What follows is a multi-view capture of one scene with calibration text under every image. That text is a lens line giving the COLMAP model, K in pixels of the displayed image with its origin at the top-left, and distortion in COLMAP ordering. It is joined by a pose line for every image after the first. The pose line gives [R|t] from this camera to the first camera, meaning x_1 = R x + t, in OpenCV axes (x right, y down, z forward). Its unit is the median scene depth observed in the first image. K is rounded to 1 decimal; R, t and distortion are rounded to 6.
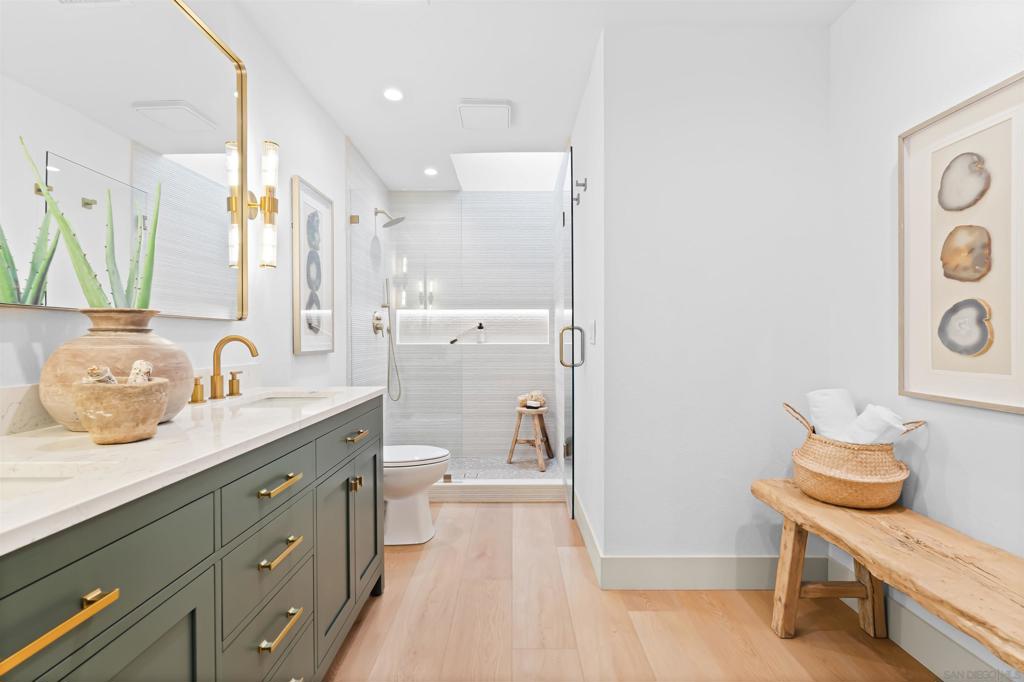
lens RADIAL K [[466.3, 0, 509.9], [0, 466.3, 339.5], [0, 0, 1]] dist [0.000736, 0.000618]
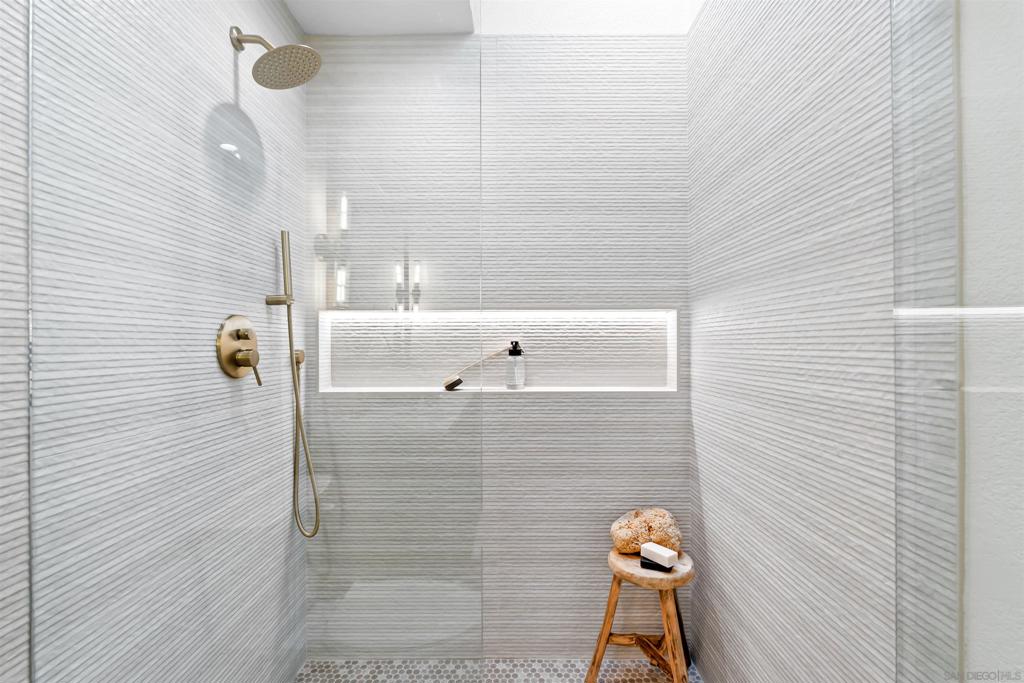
lens RADIAL K [[466.3, 0, 513.9], [0, 466.3, 342.3], [0, 0, 1]] dist [0.000736, 0.000618]
pose [[0.999983, -0.000210, 0.005765, -0.067928], [0.000228, 0.999995, -0.003153, -0.034381], [-0.005765, 0.003154, 0.999978, 0.576253]]
